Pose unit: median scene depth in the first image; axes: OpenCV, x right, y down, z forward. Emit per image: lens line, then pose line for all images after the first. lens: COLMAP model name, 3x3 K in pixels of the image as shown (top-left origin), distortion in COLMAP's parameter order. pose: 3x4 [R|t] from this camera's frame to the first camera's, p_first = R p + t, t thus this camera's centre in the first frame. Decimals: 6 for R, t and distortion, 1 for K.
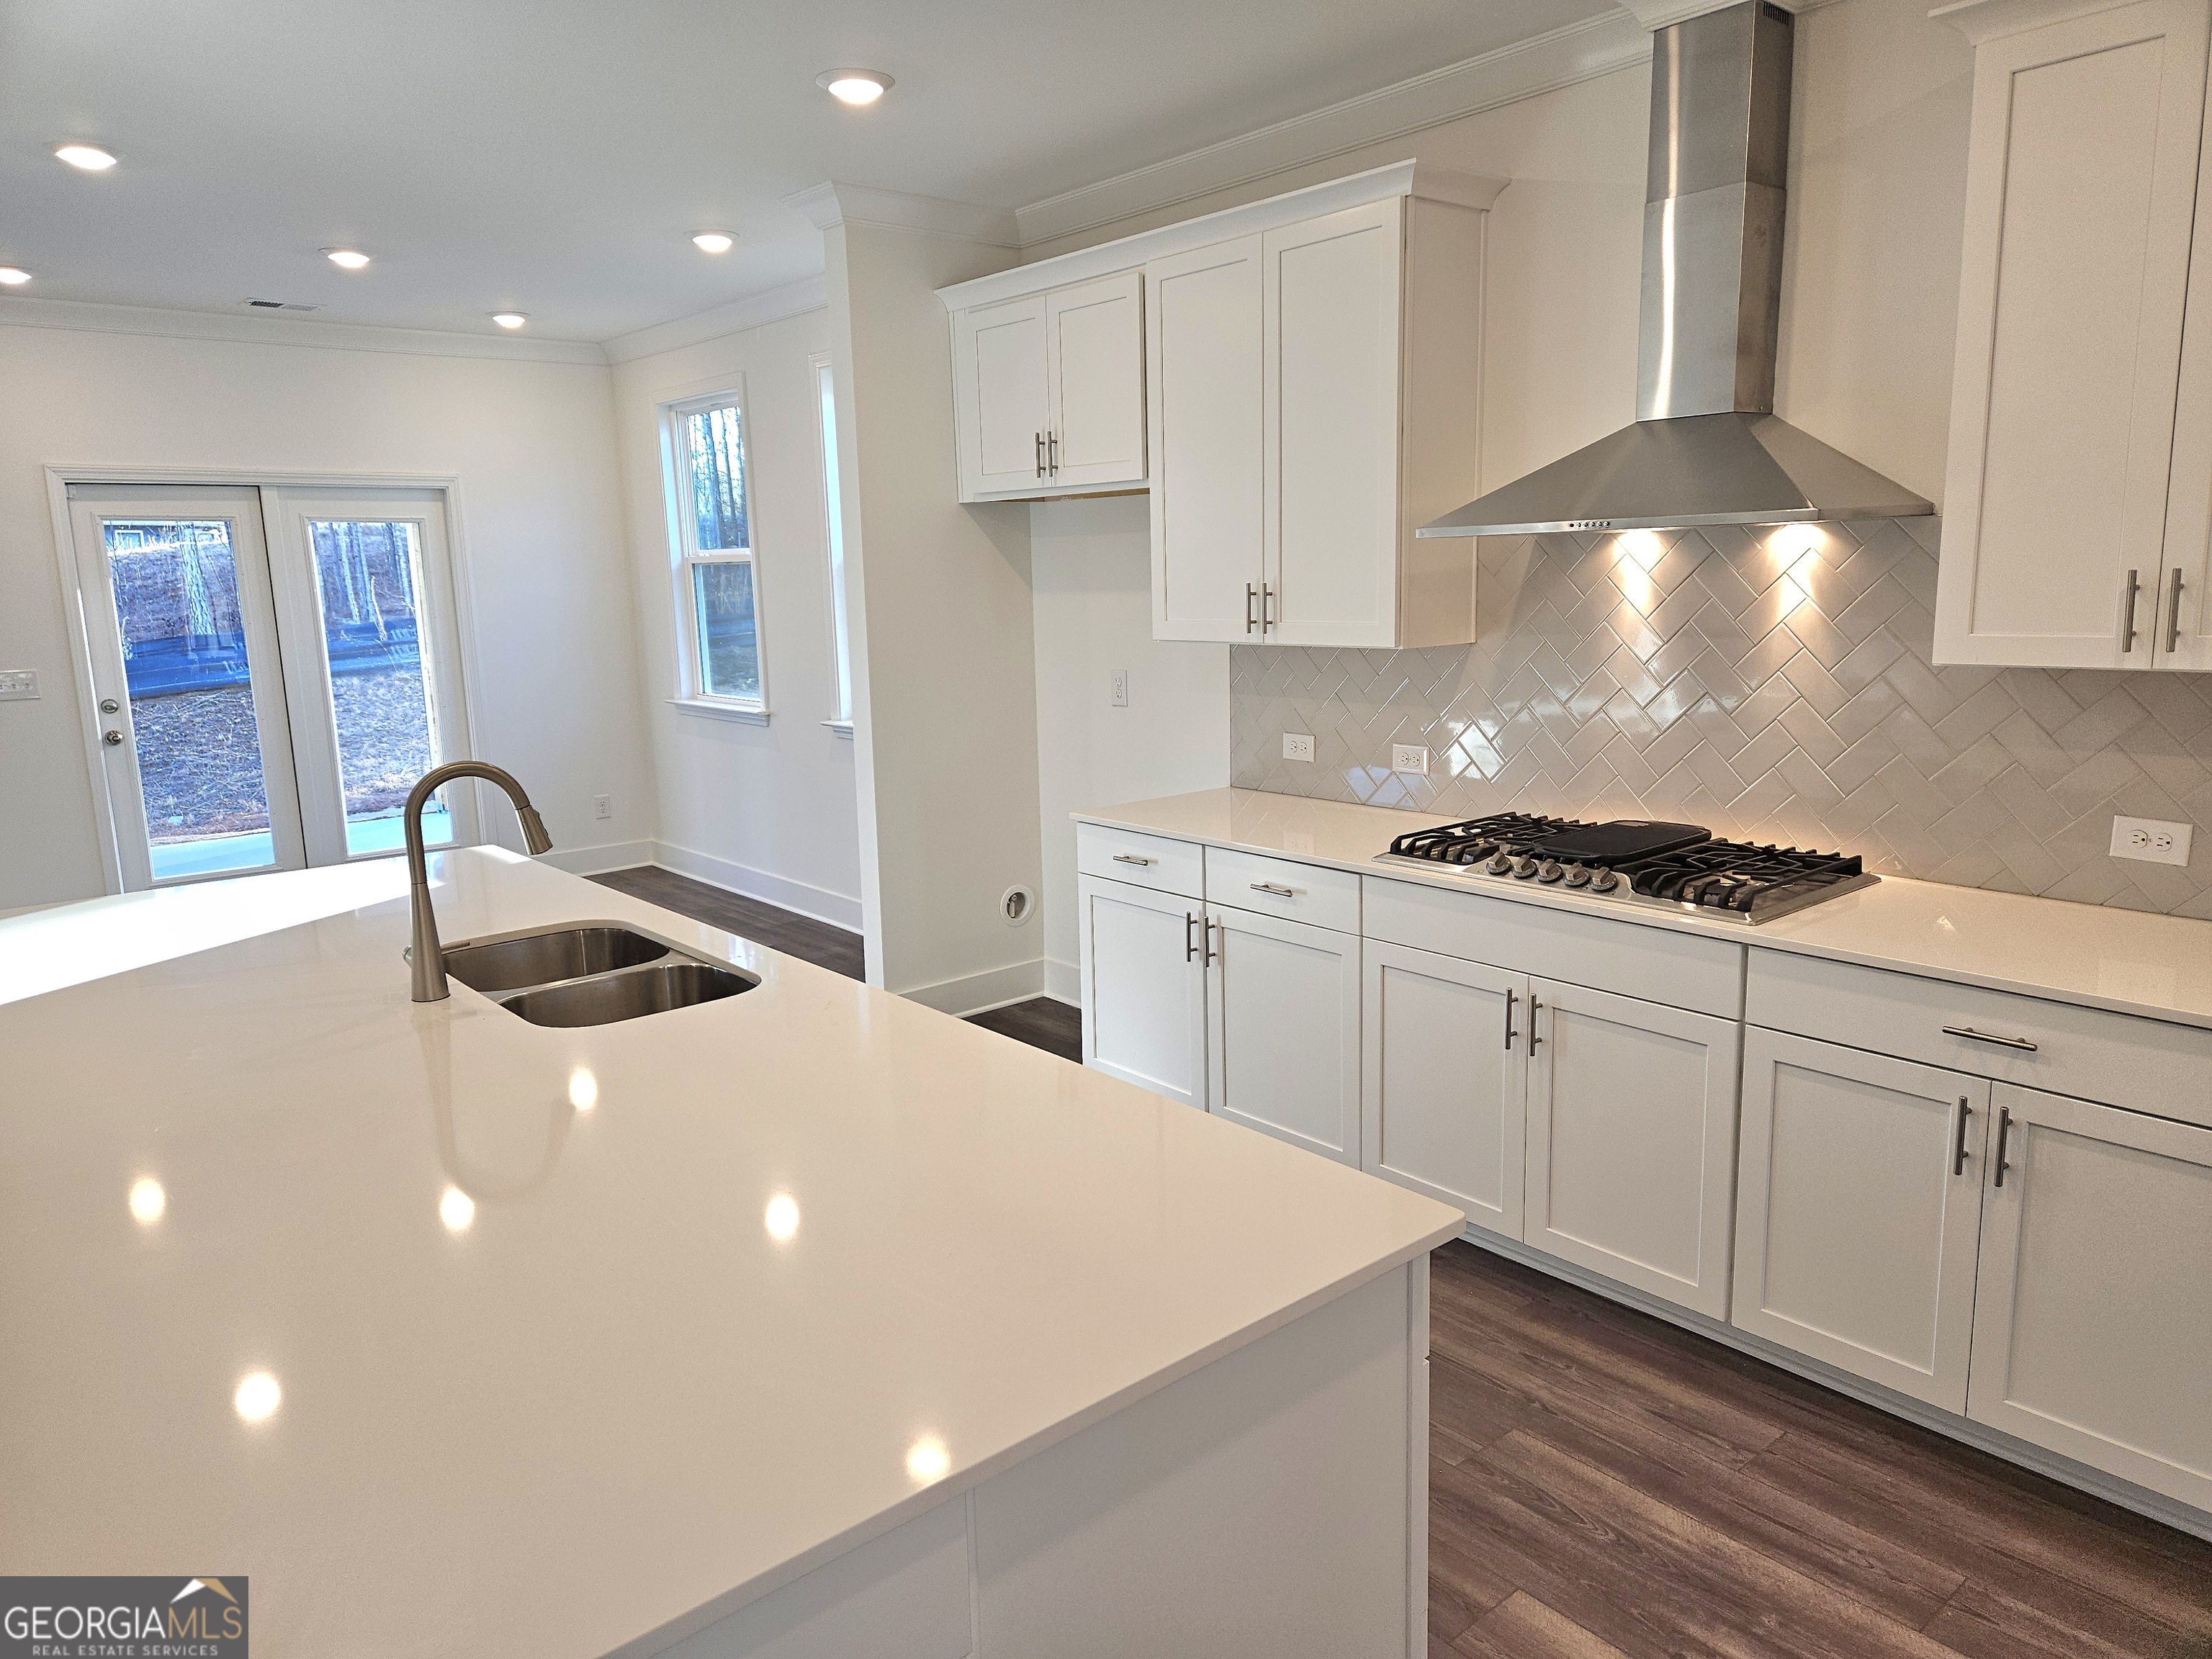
lens RADIAL K [[1470.7, 0, 1107.4], [0, 1470.7, 819.6], [0, 0, 1]] dist [0.072415, -0.055224]
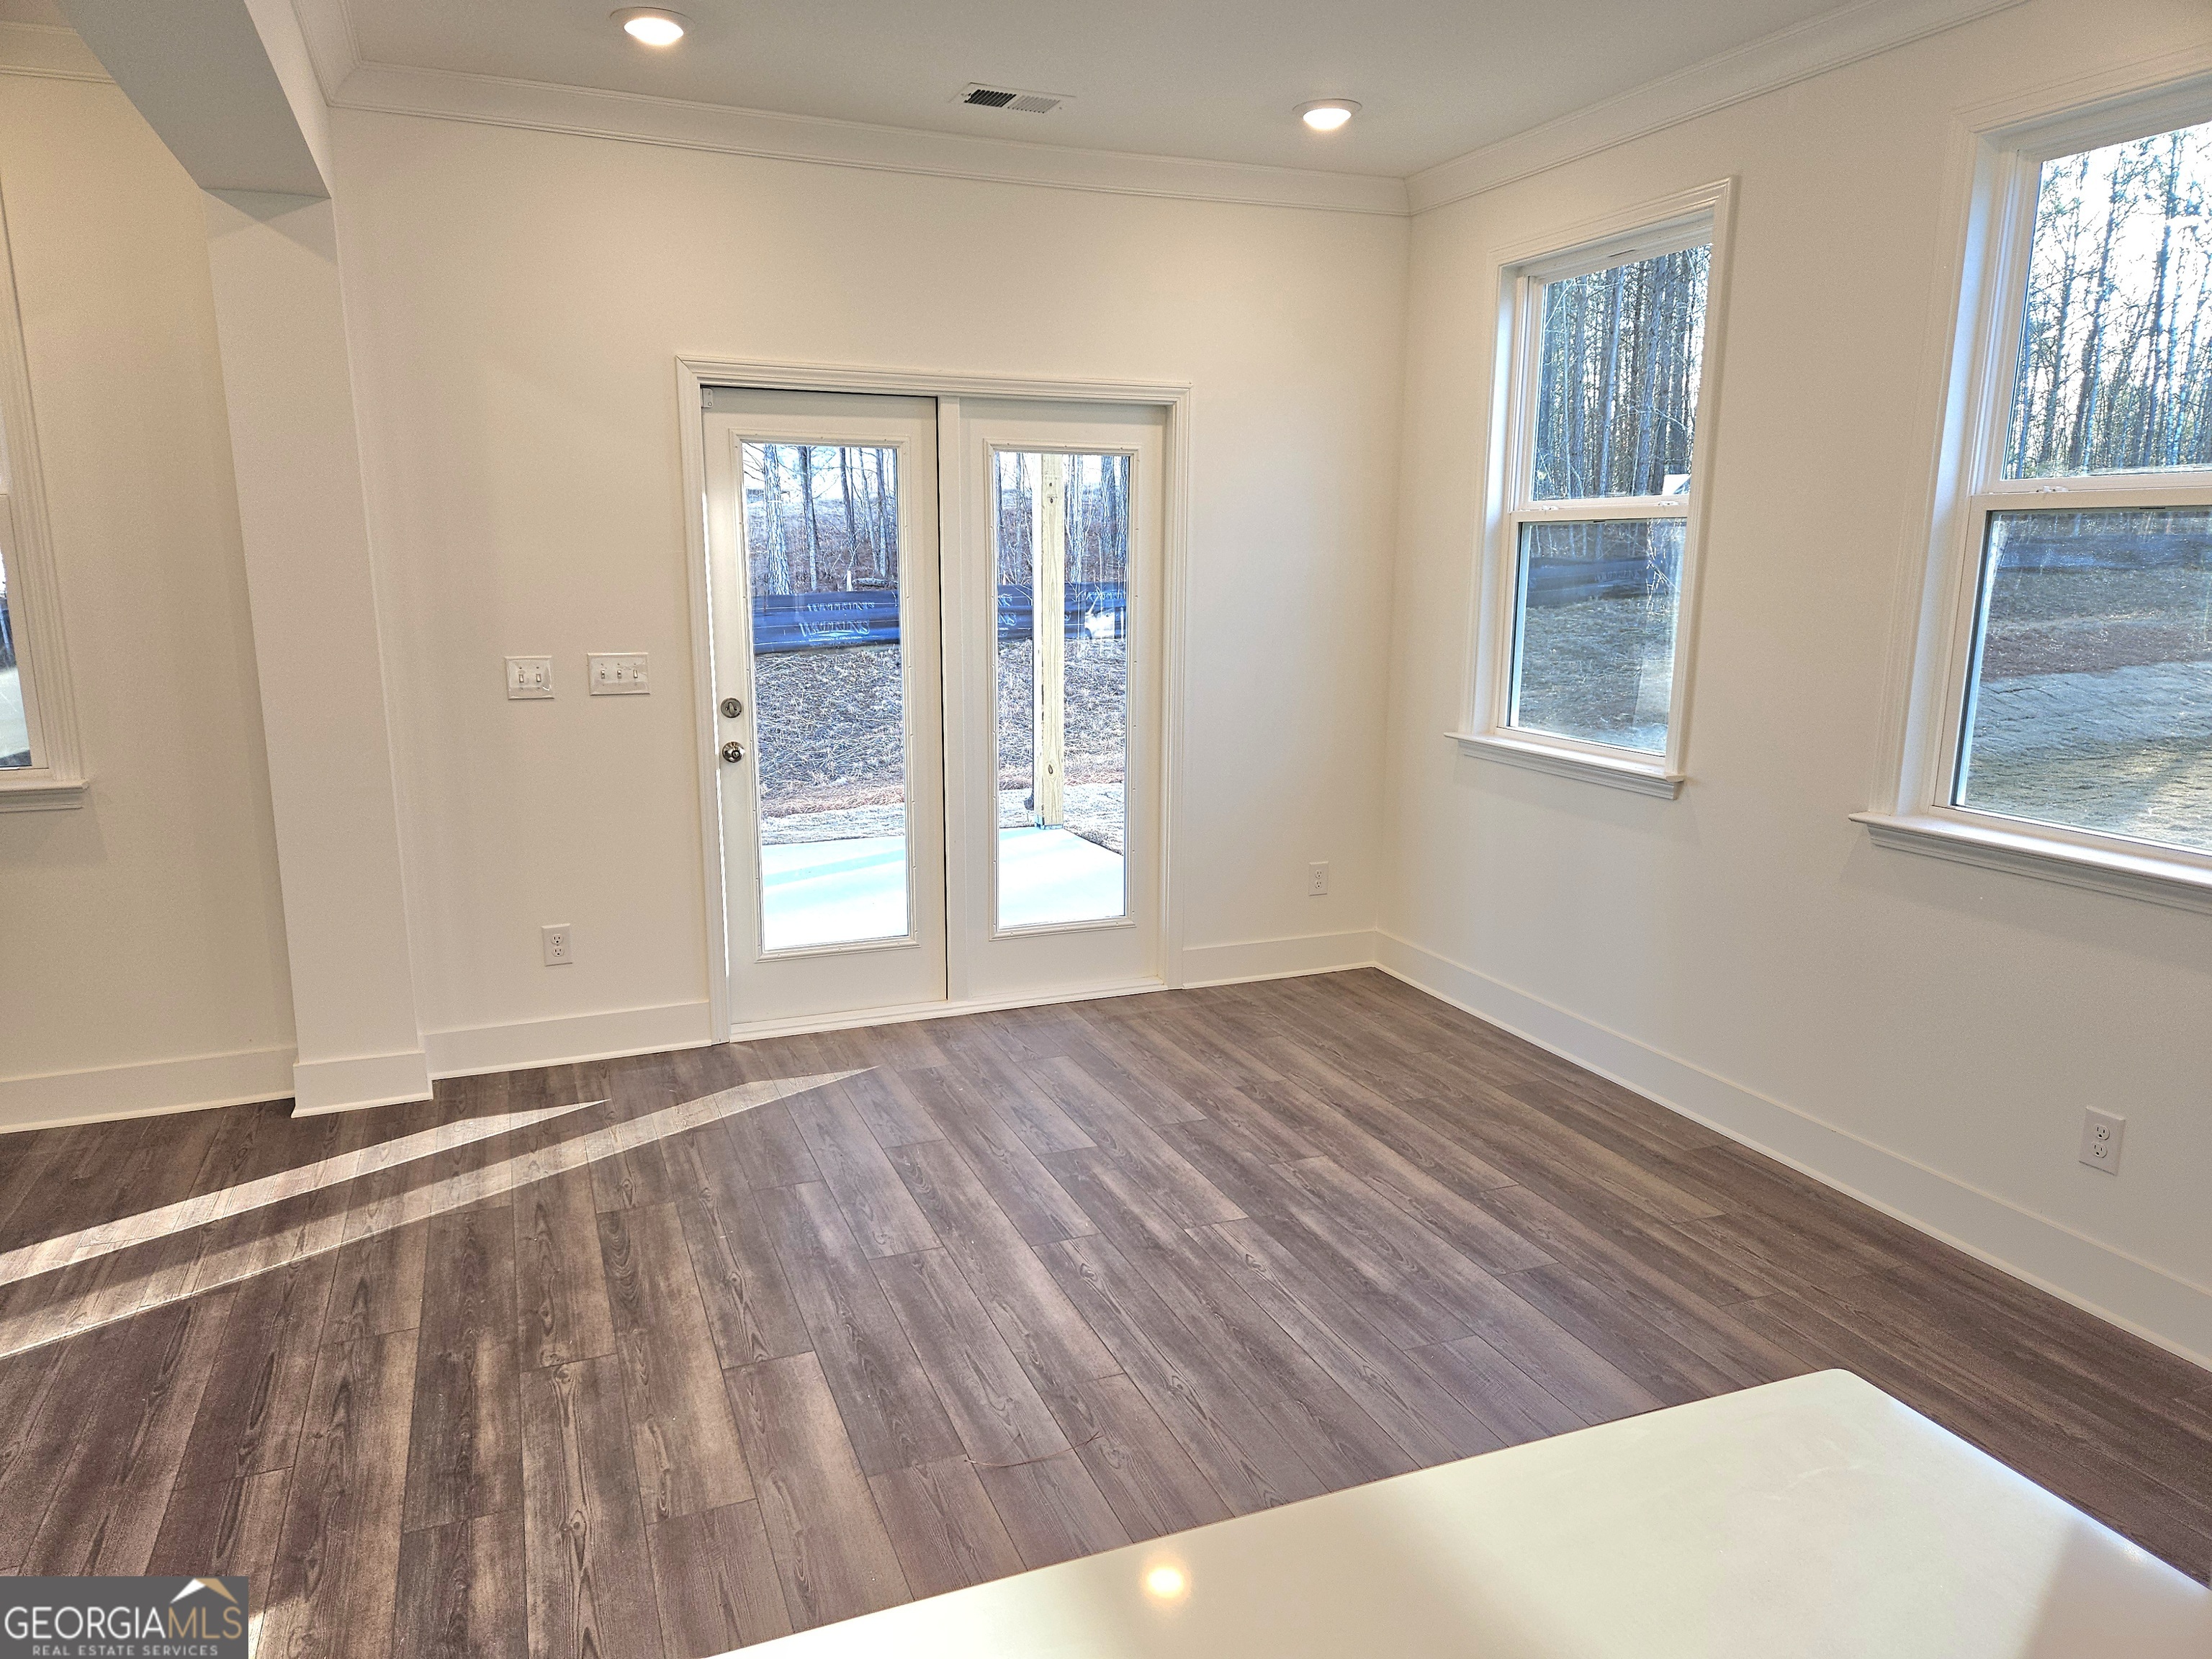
lens RADIAL K [[1470.7, 0, 1083.3], [0, 1470.7, 846.8], [0, 0, 1]] dist [0.072415, -0.055224]
pose [[0.946501, 0.092315, -0.309216, -0.403849], [-0.081877, 0.995553, 0.046593, -0.079687], [0.312142, -0.018783, 0.949850, 0.548494]]
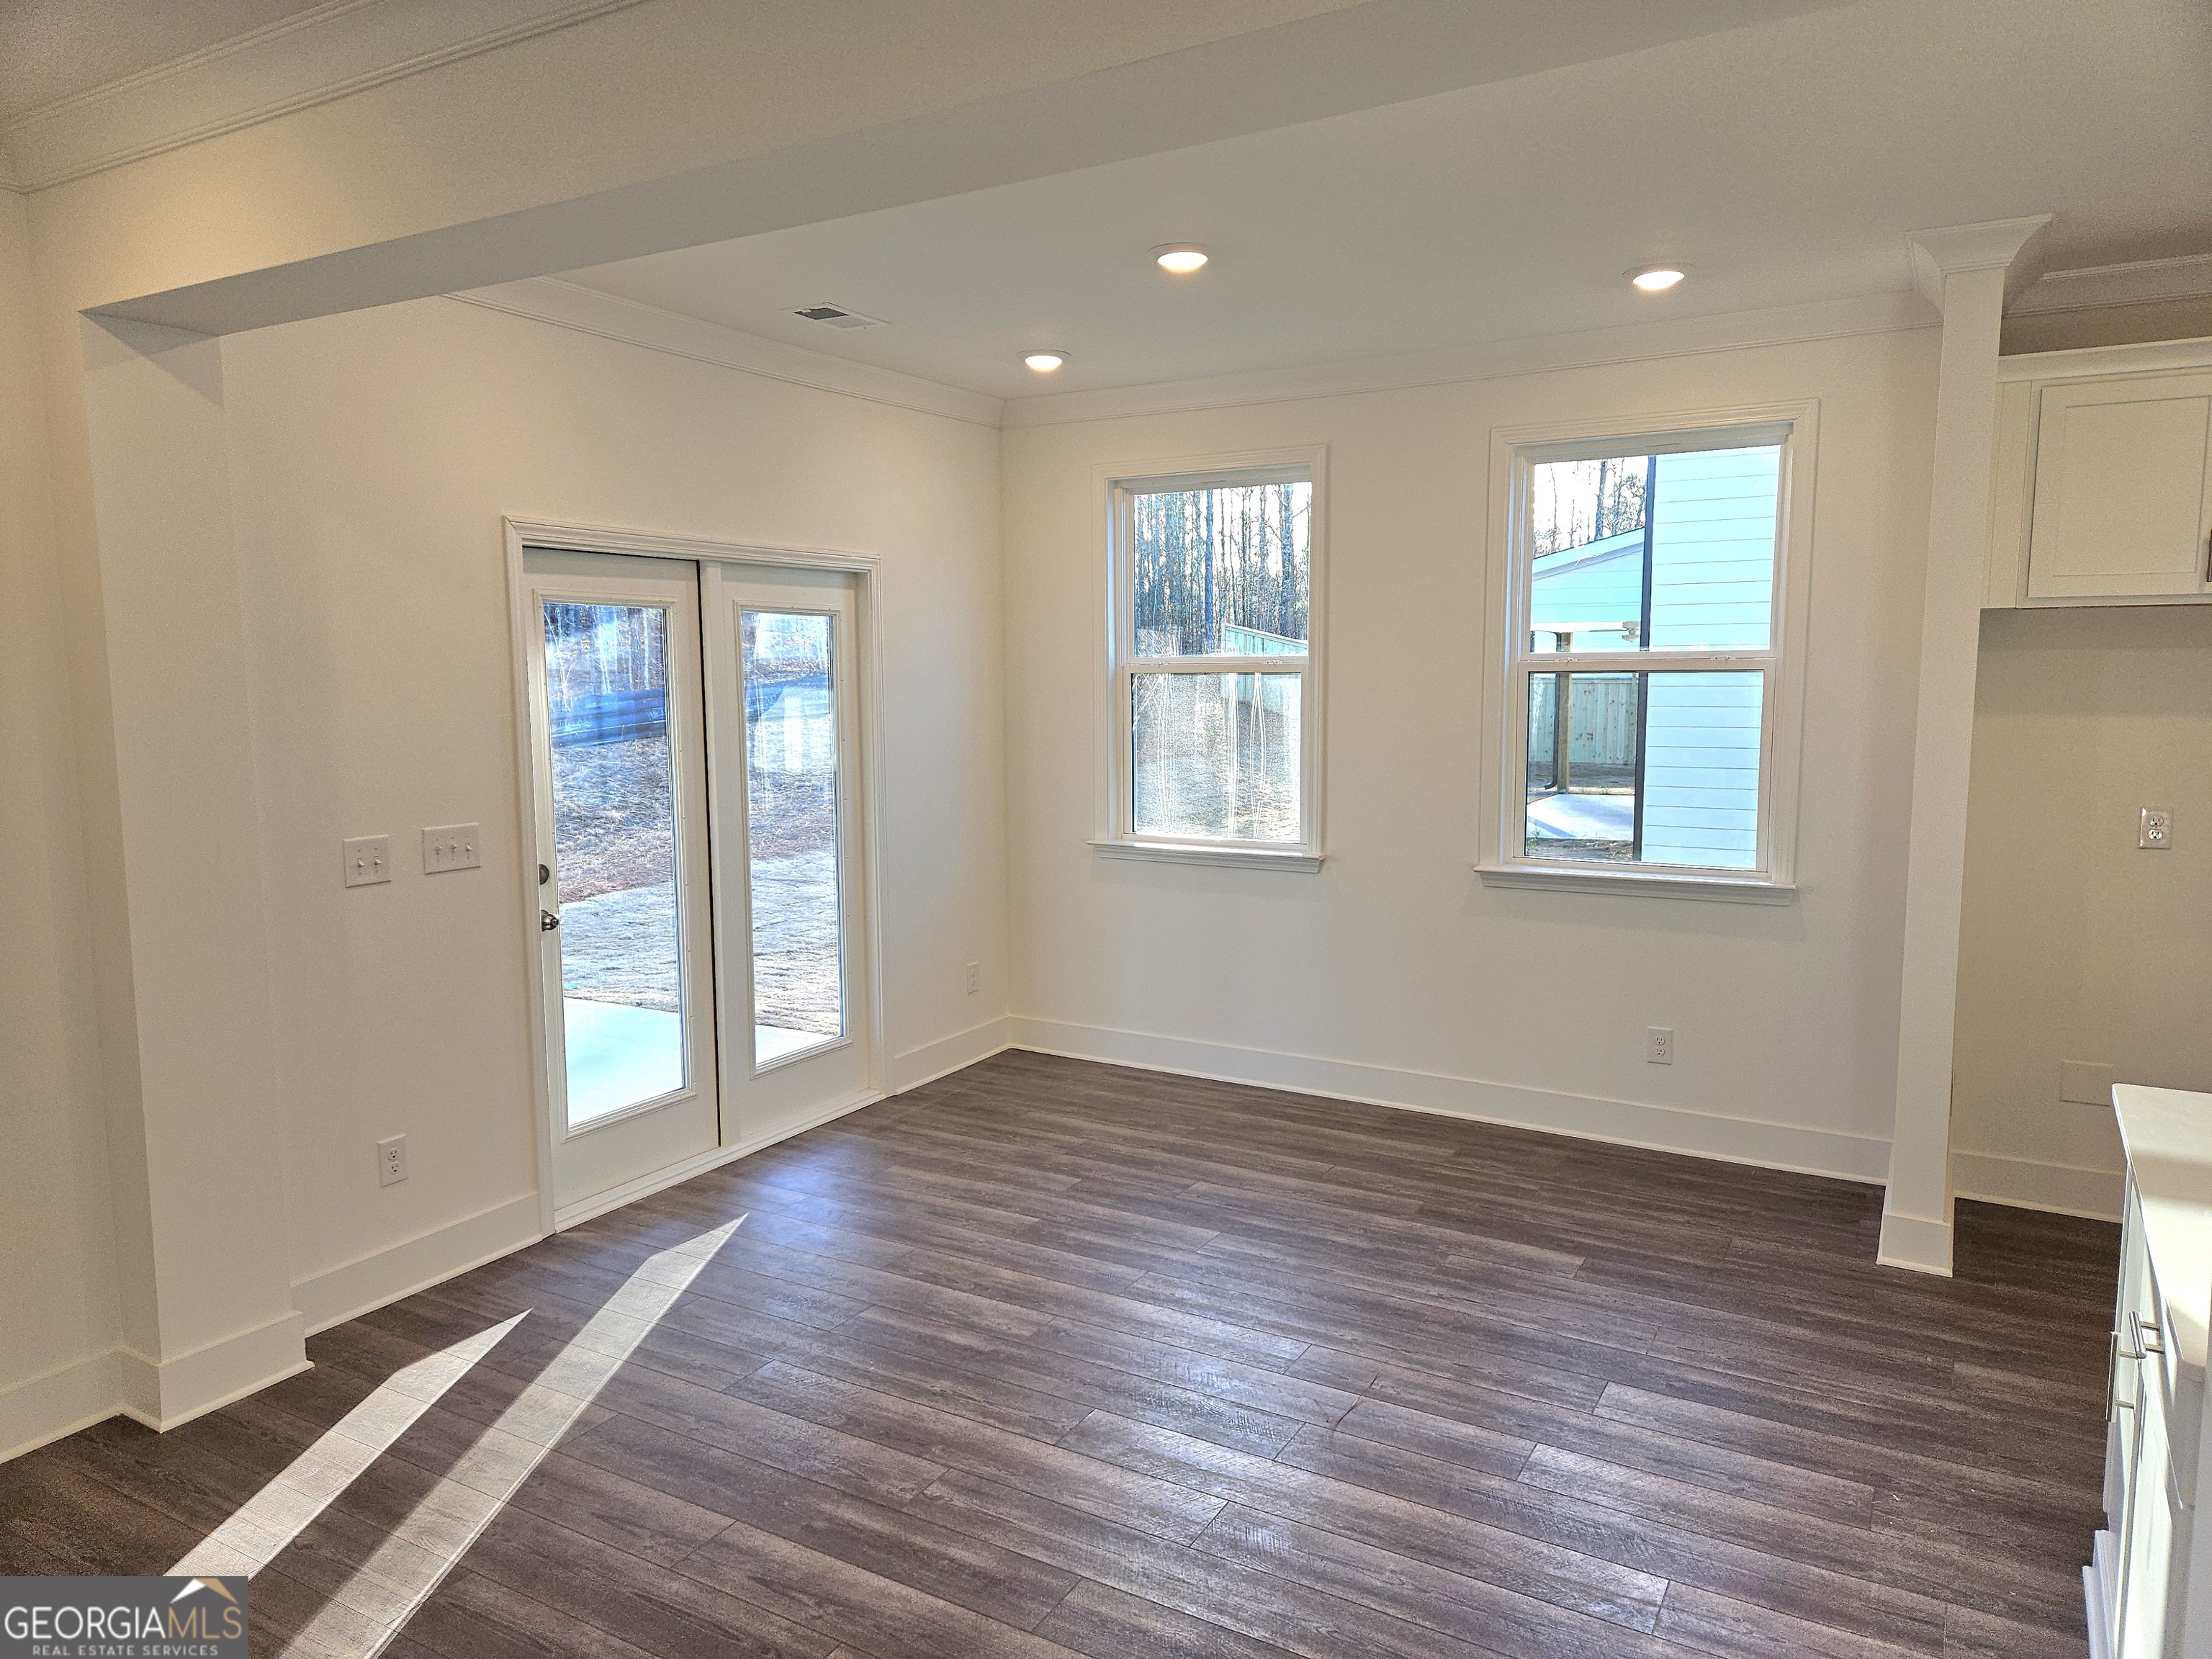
lens RADIAL K [[1470.7, 0, 1094.2], [0, 1470.7, 830.7], [0, 0, 1]] dist [0.072415, -0.055224]
pose [[0.946976, -0.017576, 0.320823, -0.913197], [0.038574, 0.997500, -0.059214, -0.065029], [-0.318980, 0.068450, 0.945286, 0.408326]]
